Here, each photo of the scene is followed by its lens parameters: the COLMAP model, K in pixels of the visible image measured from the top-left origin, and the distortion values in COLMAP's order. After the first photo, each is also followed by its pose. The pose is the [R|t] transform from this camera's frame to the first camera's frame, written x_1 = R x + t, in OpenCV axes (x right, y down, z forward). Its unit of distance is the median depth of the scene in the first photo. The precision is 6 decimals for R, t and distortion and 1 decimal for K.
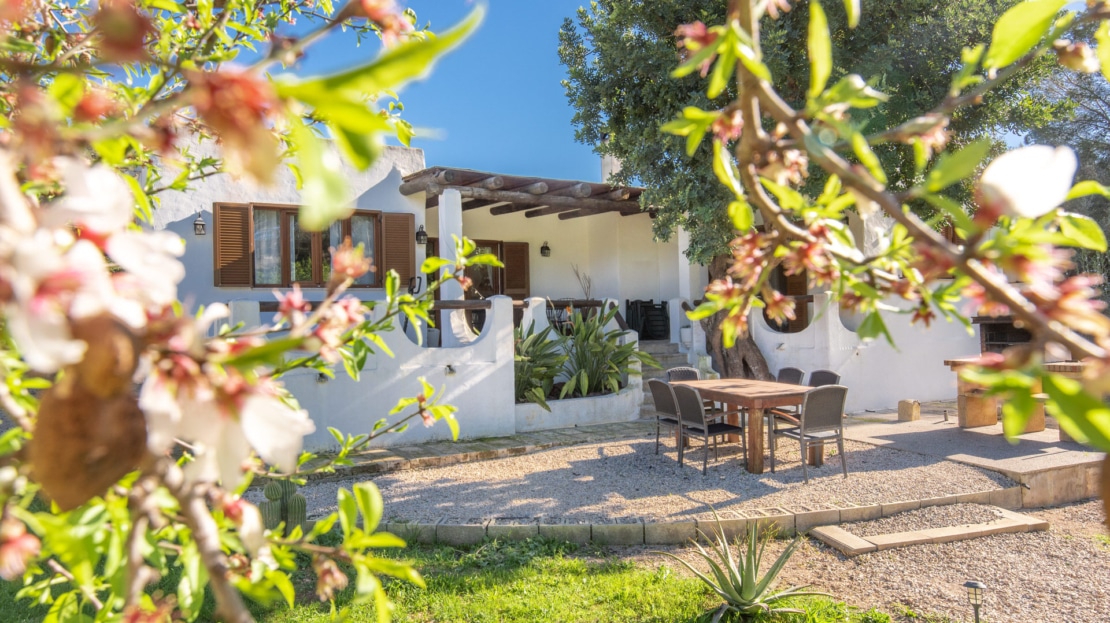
lens RADIAL K [[716.5, 0, 547.6], [0, 716.5, 311.1], [0, 0, 1]] dist [-0.004407, 0.000618]
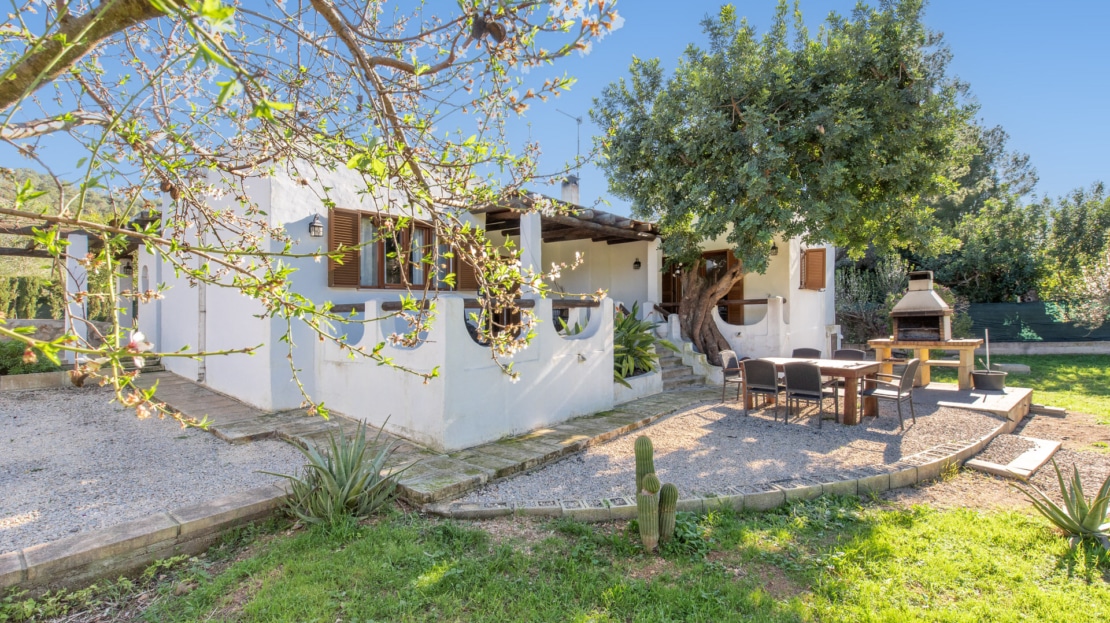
lens RADIAL K [[489.1, 0, 558.8], [0, 489.1, 312.0], [0, 0, 1]] dist [-0.000085, -0.000425]
pose [[0.942343, -0.002831, 0.334637, -0.477526], [0.005441, 0.999962, -0.006864, 0.011808], [-0.334605, 0.008289, 0.942322, 0.262256]]
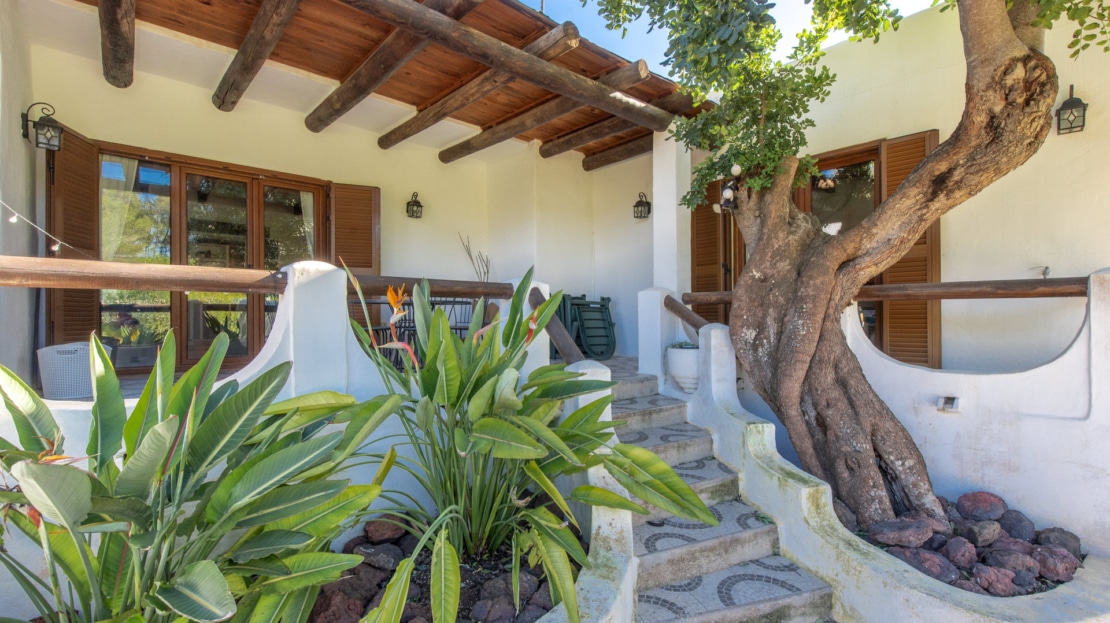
lens RADIAL K [[489.1, 0, 553.7], [0, 489.1, 284.1], [0, 0, 1]] dist [-0.000085, -0.000425]
pose [[0.982783, 0.028616, 0.182535, 0.069863], [-0.018093, 0.998091, -0.059059, 0.001757], [-0.183876, 0.054740, 0.981424, 1.049664]]
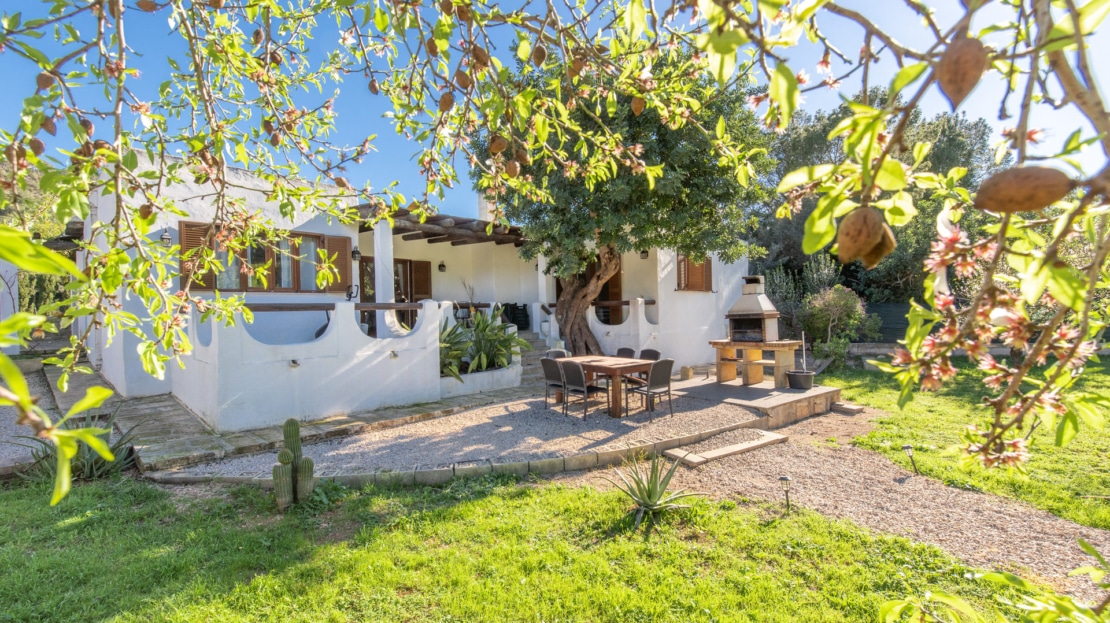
lens RADIAL K [[489.1, 0, 552.6], [0, 489.1, 317.6], [0, 0, 1]] dist [-0.000085, -0.000425]
pose [[0.960383, -0.003893, 0.278657, -0.112143], [0.000086, 0.999907, 0.013670, -0.000014], [-0.278685, -0.013104, 0.960293, 0.039542]]
